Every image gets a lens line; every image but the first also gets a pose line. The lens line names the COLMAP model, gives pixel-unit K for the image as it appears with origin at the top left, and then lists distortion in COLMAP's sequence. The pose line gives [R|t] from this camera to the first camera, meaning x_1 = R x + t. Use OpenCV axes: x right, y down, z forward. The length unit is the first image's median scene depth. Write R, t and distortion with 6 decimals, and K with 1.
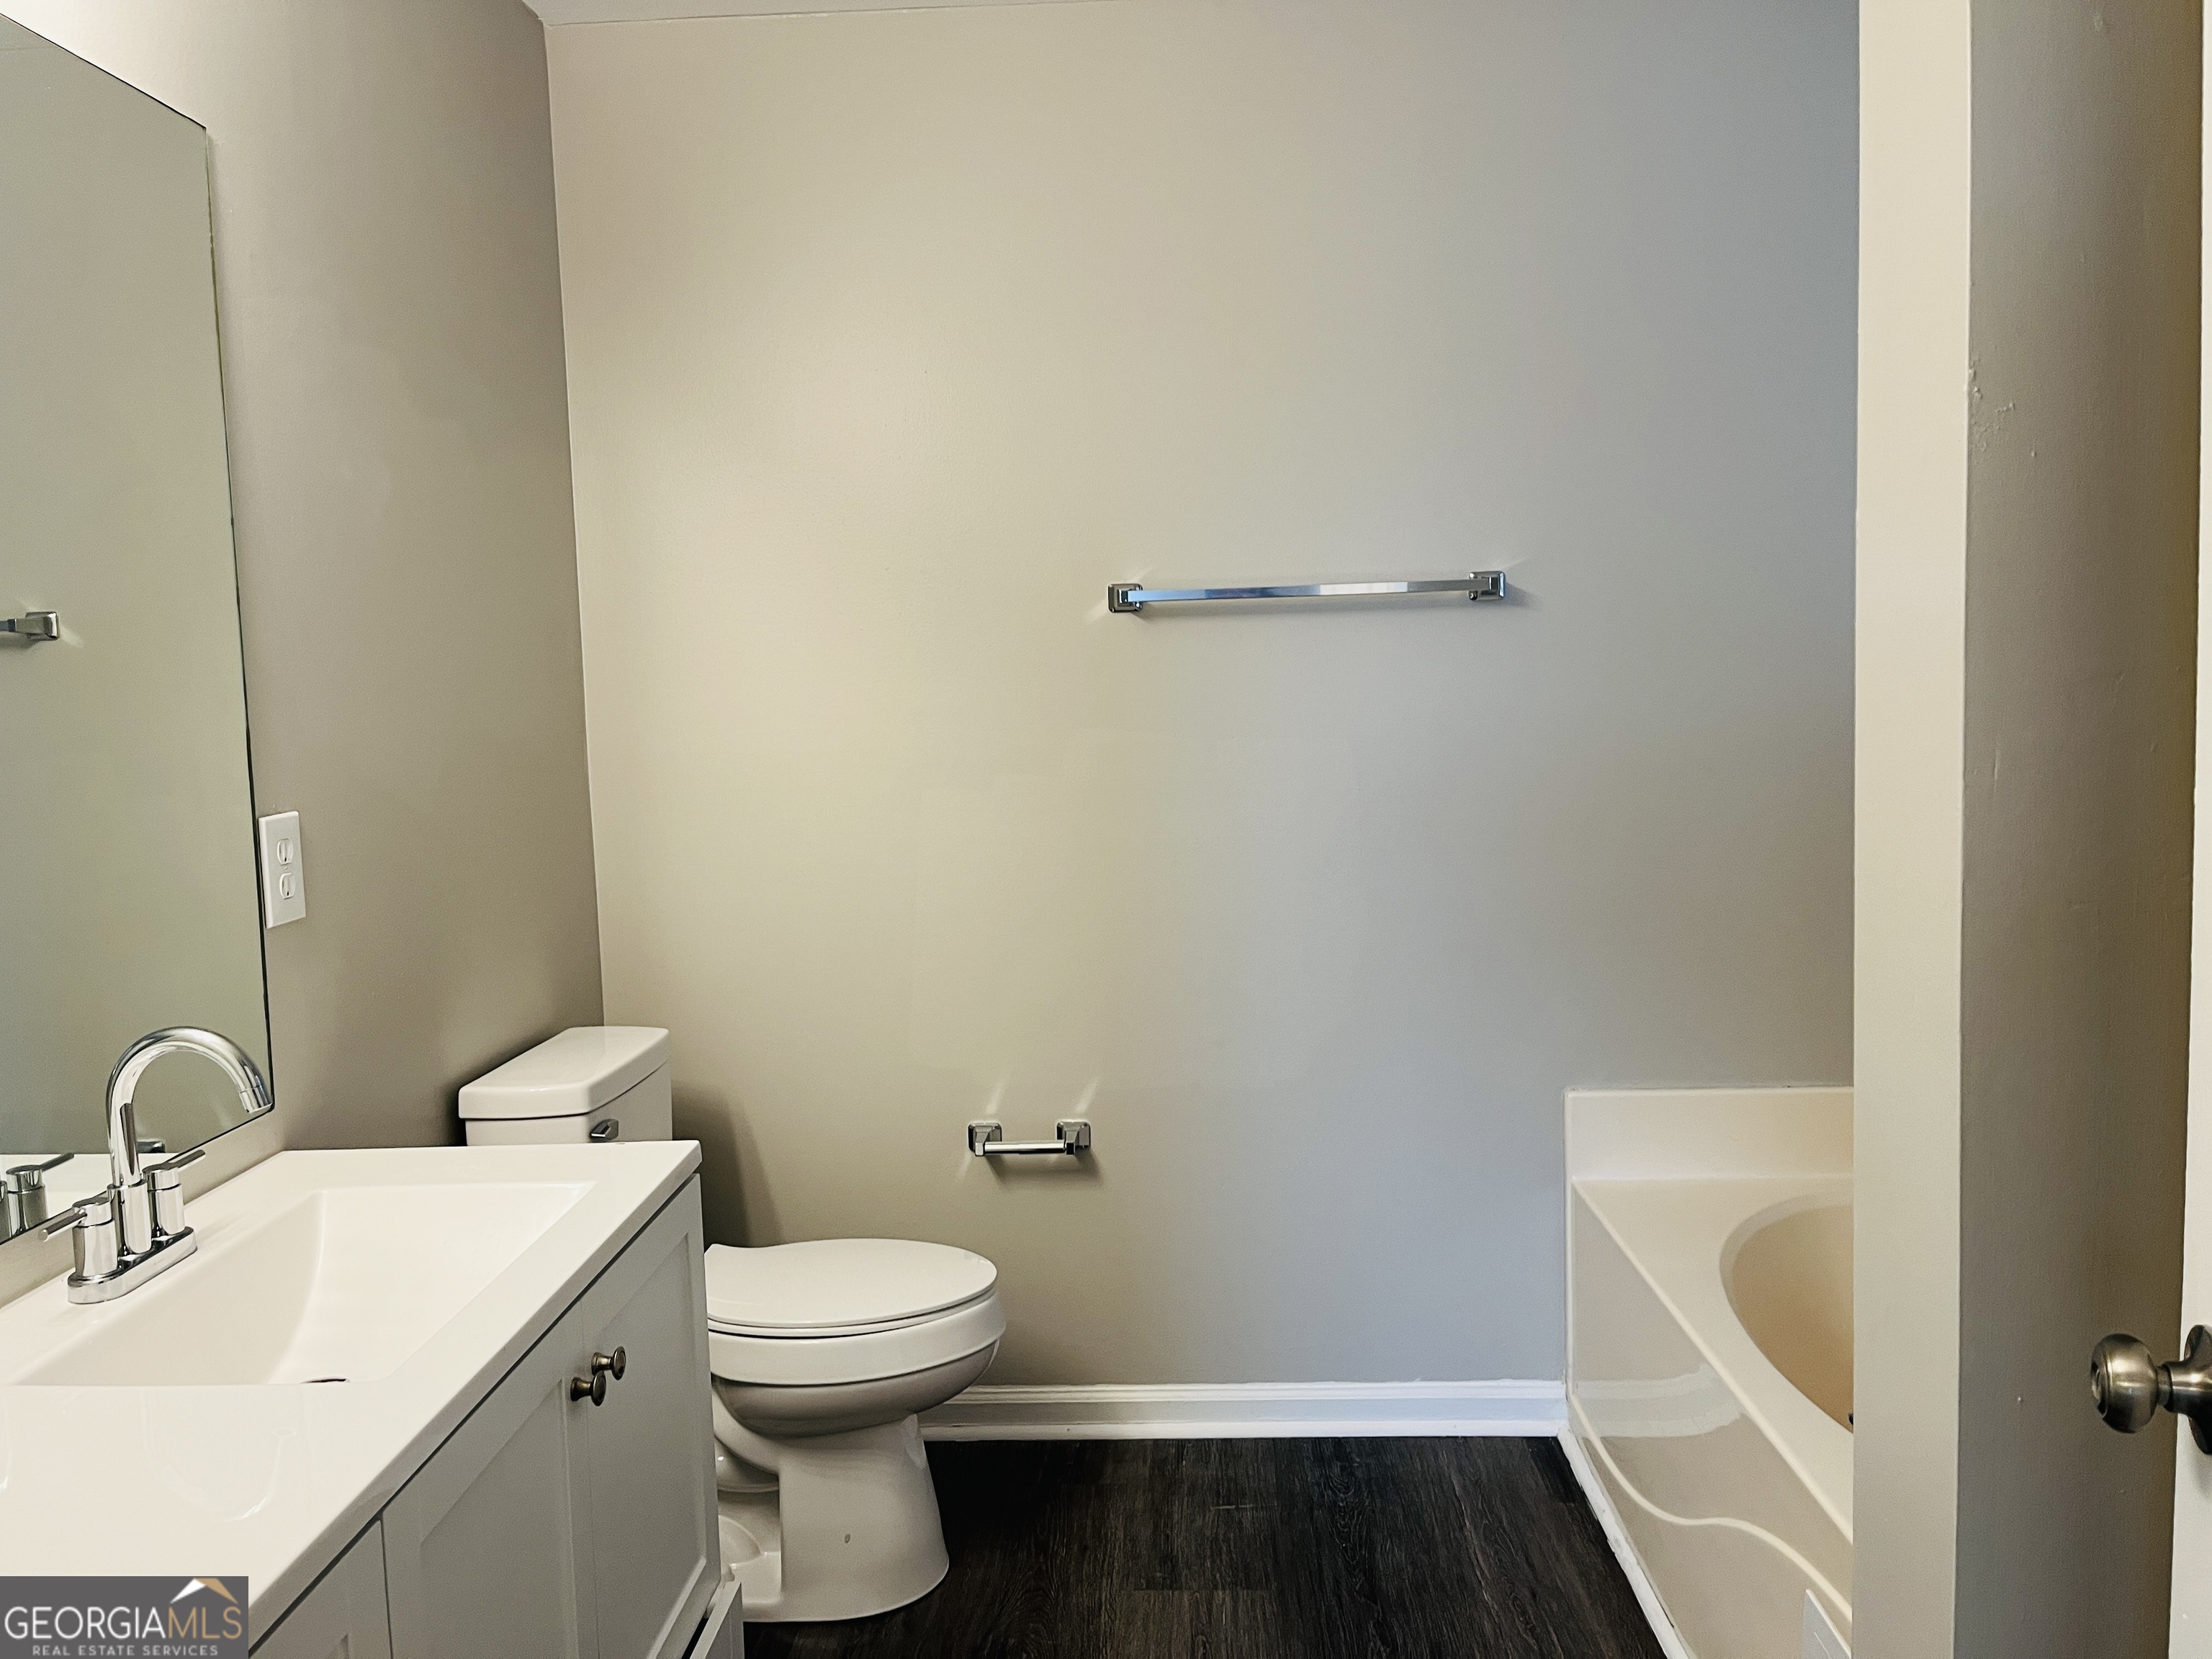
lens RADIAL K [[1686.1, 0, 1109.1], [0, 1686.1, 818.7], [0, 0, 1]] dist [0.079489, -0.114848]
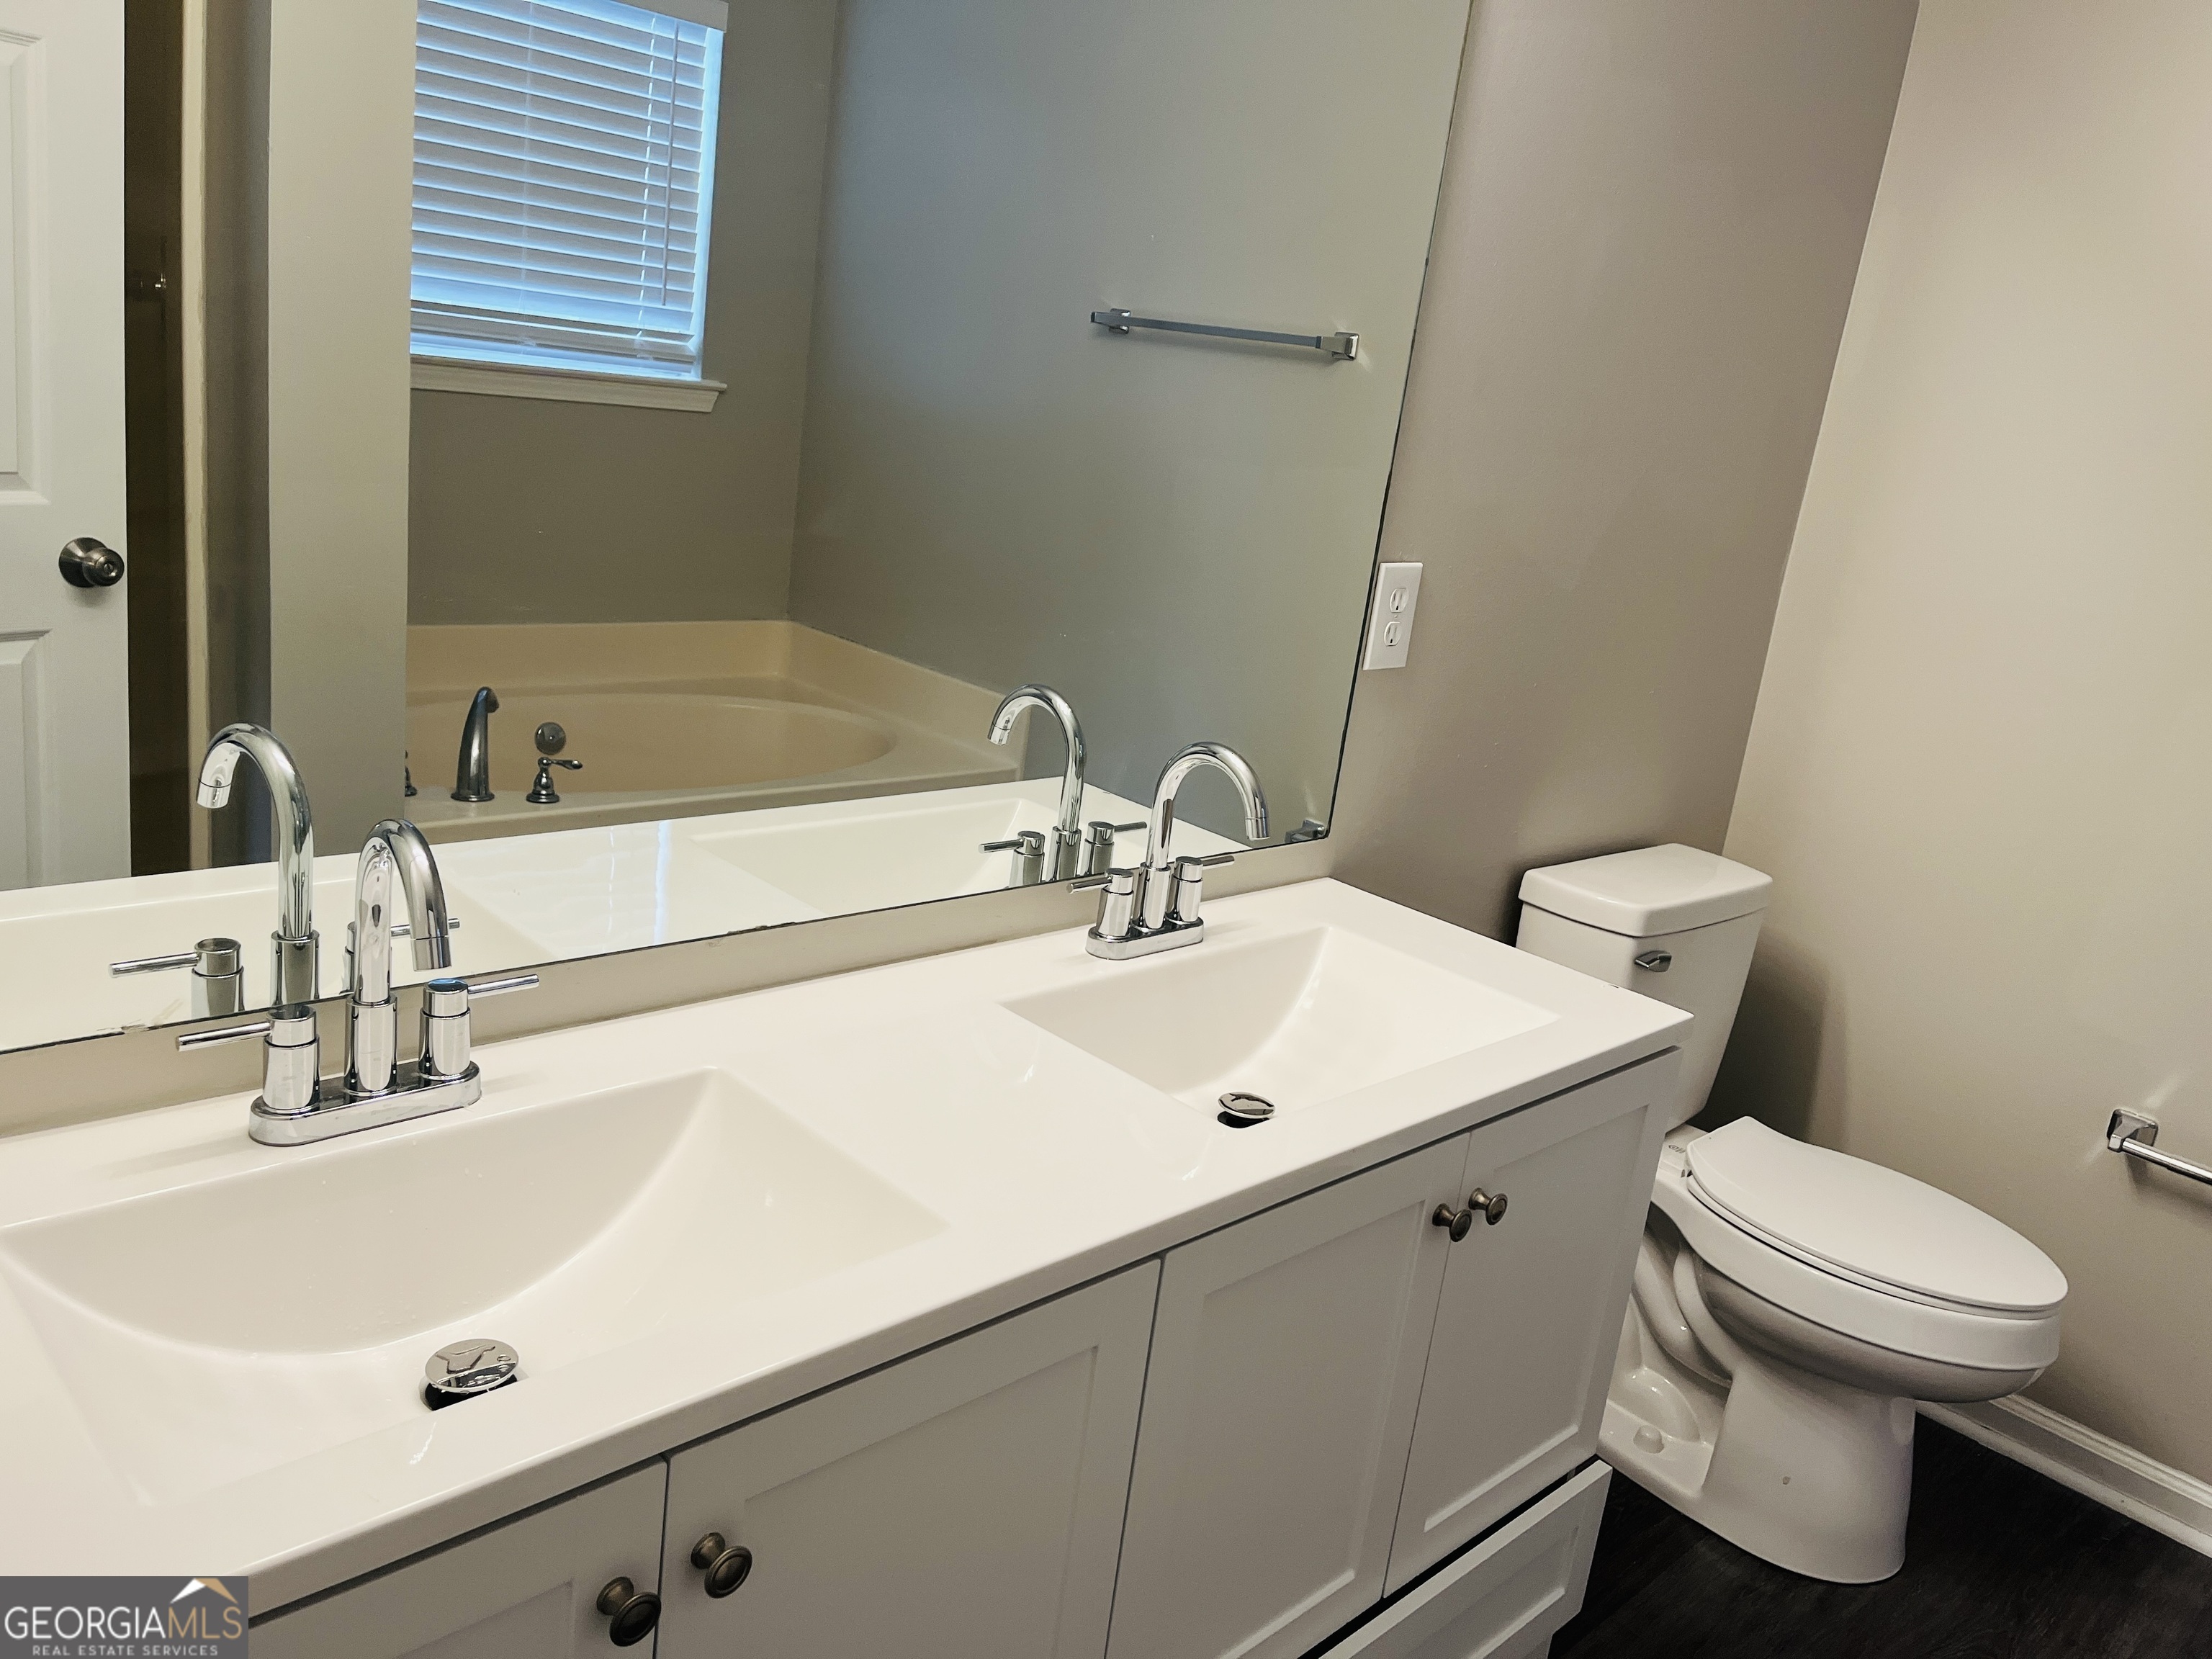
lens RADIAL K [[1686.1, 0, 1109.1], [0, 1686.1, 818.7], [0, 0, 1]] dist [0.079489, -0.114848]
pose [[0.714363, 0.297246, -0.633506, 0.061306], [-0.208927, 0.954605, 0.212316, -0.028833], [0.667859, -0.019314, 0.744037, 0.103063]]
